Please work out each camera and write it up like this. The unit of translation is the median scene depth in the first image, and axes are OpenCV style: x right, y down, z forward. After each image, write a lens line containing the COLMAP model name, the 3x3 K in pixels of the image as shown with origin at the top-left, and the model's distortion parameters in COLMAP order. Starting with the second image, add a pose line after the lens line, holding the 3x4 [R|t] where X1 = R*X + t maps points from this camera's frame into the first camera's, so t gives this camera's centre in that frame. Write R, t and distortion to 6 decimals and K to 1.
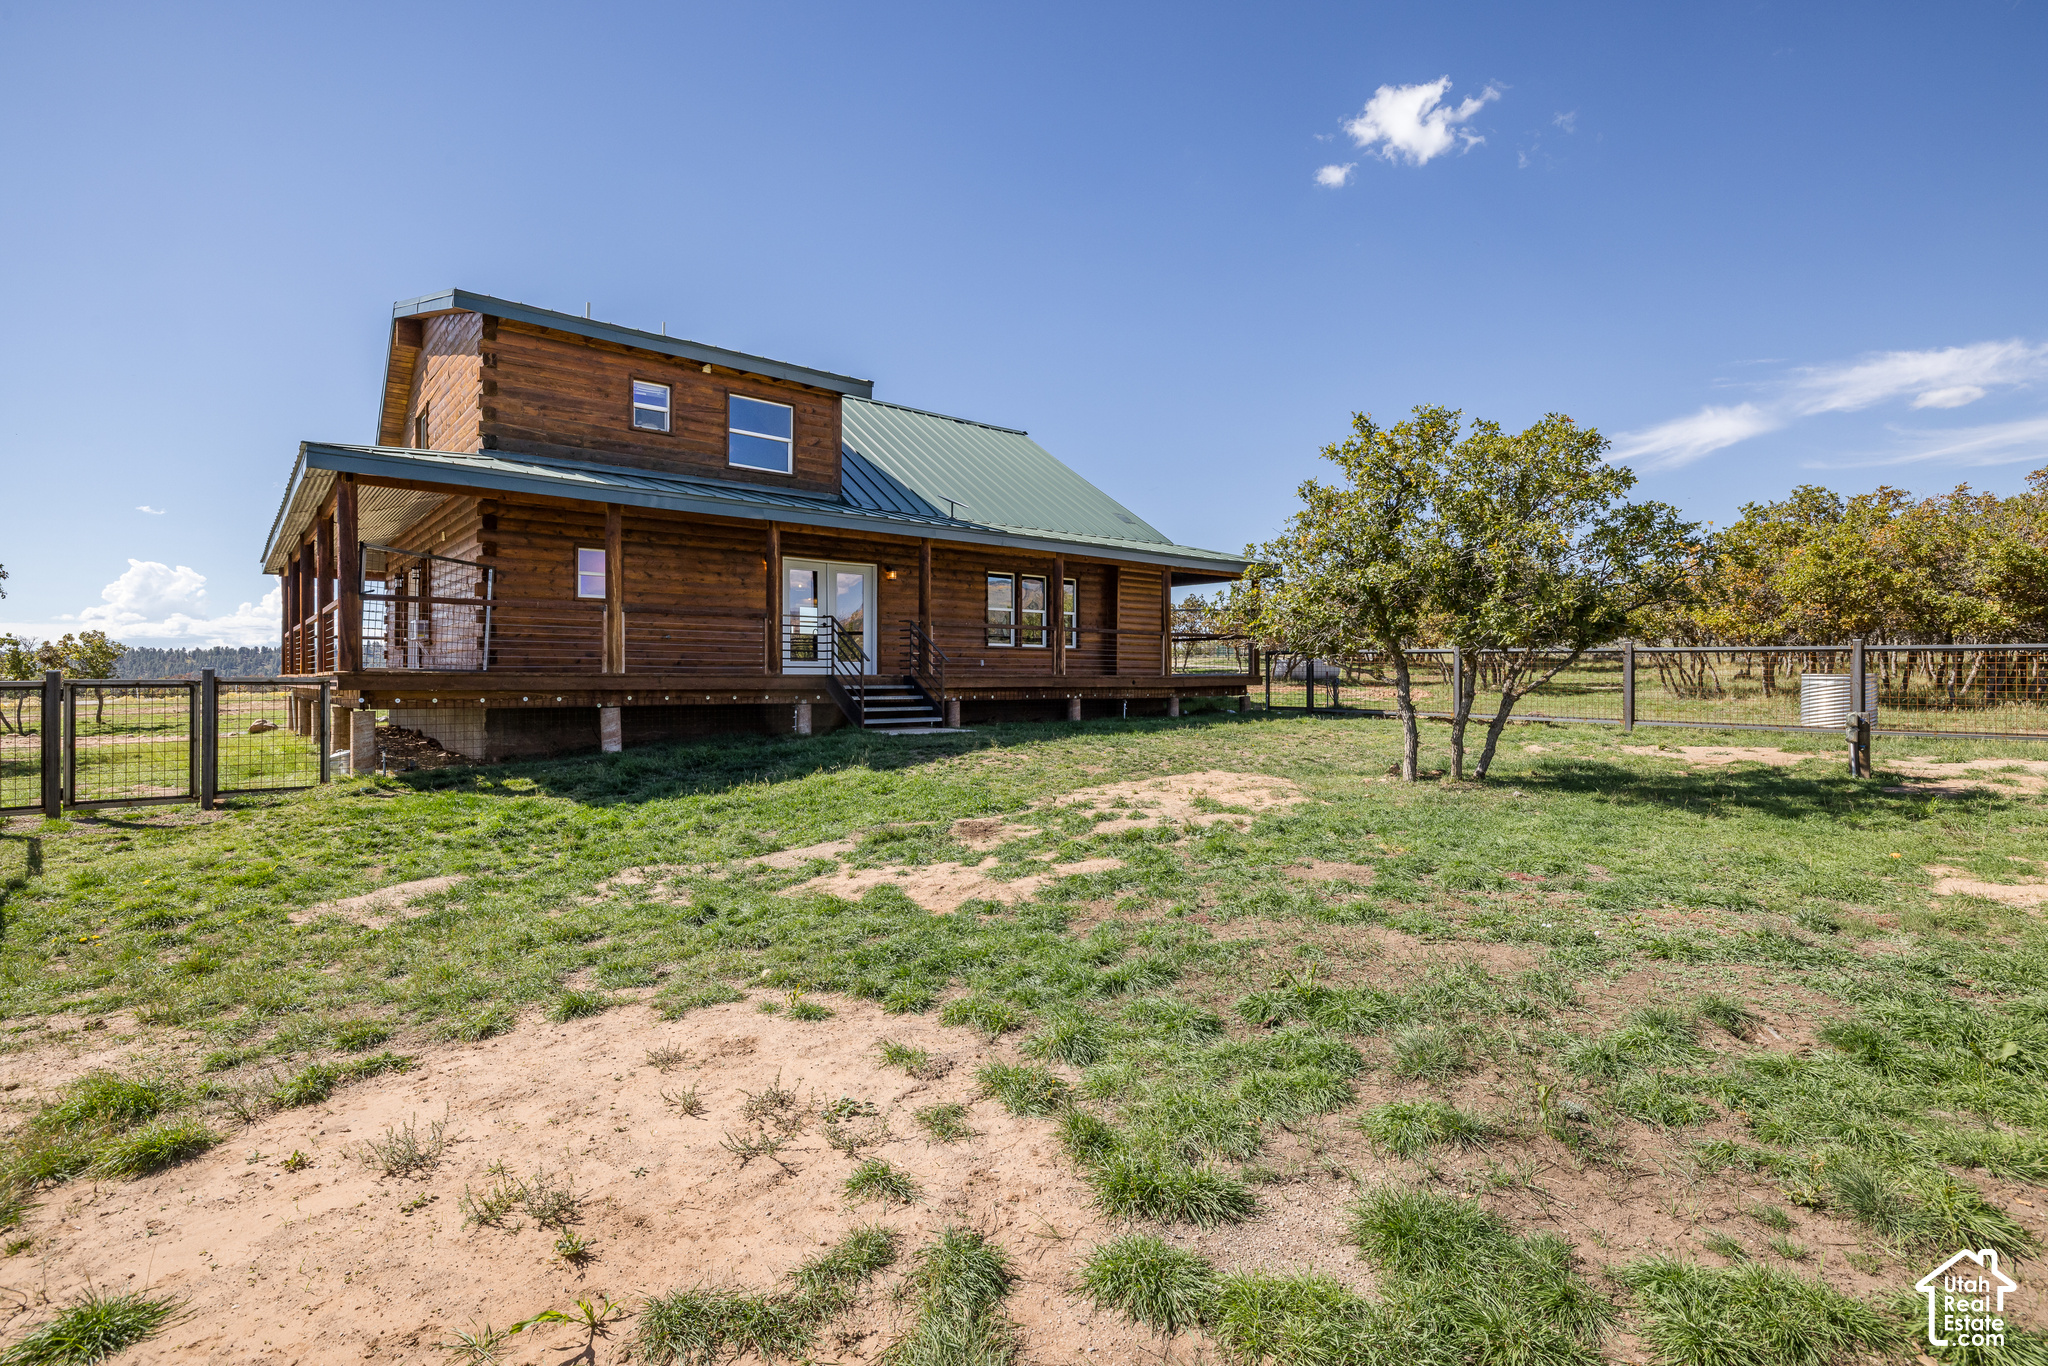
lens RADIAL K [[950.4, 0, 1024.0], [0, 950.4, 683.0], [0, 0, 1]] dist [0.000008, 0.000029]
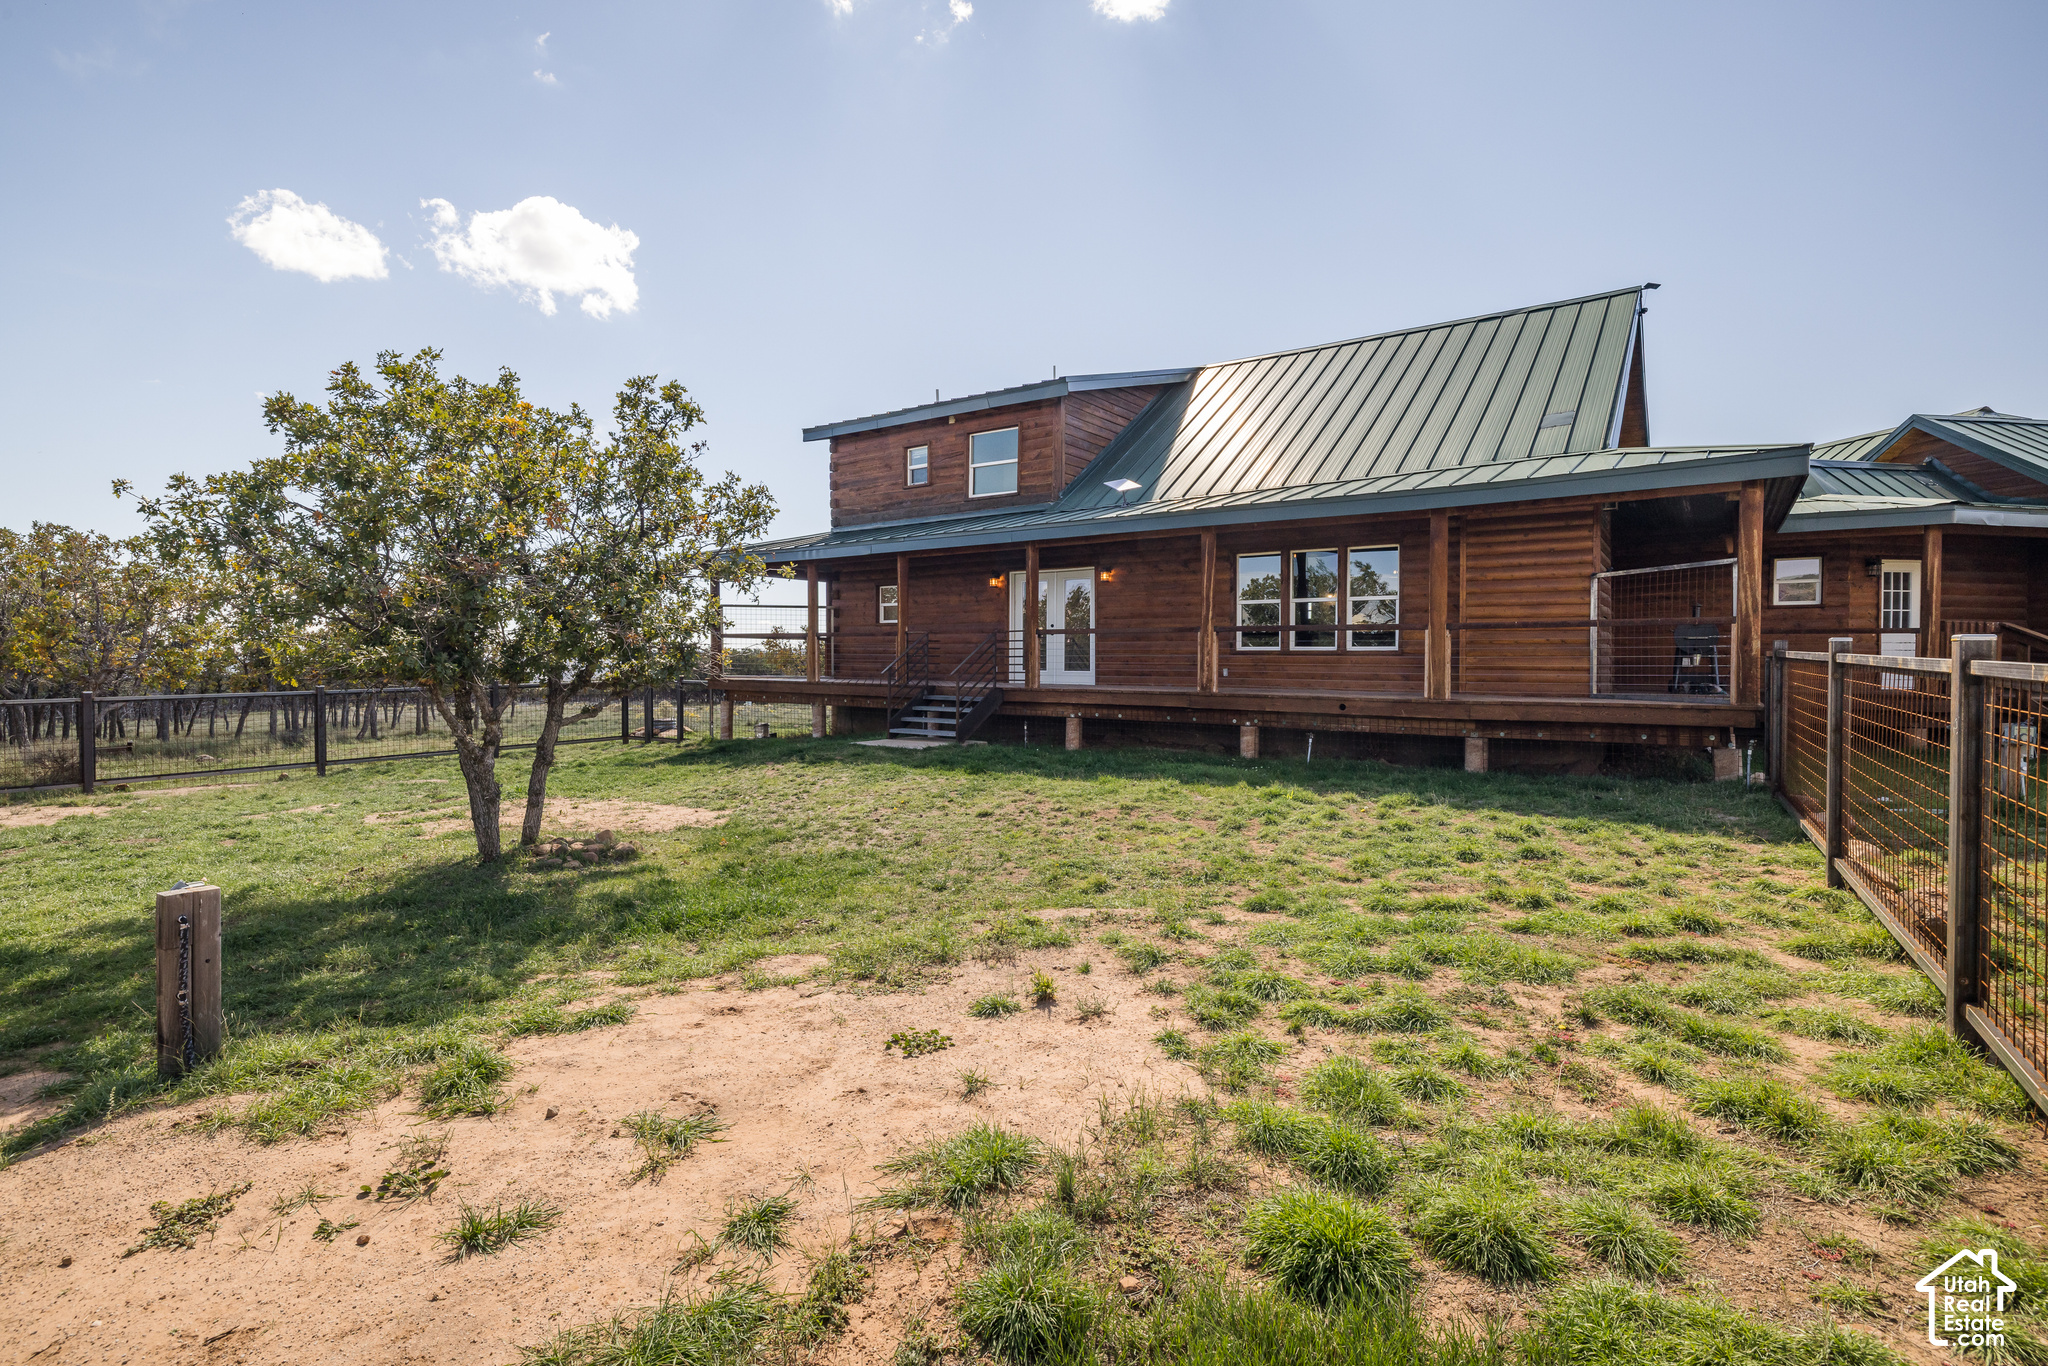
lens RADIAL K [[950.4, 0, 1024.0], [0, 950.4, 683.0], [0, 0, 1]] dist [0.000008, 0.000029]
pose [[0.273922, 0.016144, -0.961616, 0.781028], [-0.008202, 0.999862, 0.014449, -0.031788], [0.961717, 0.003929, 0.274016, 0.761777]]
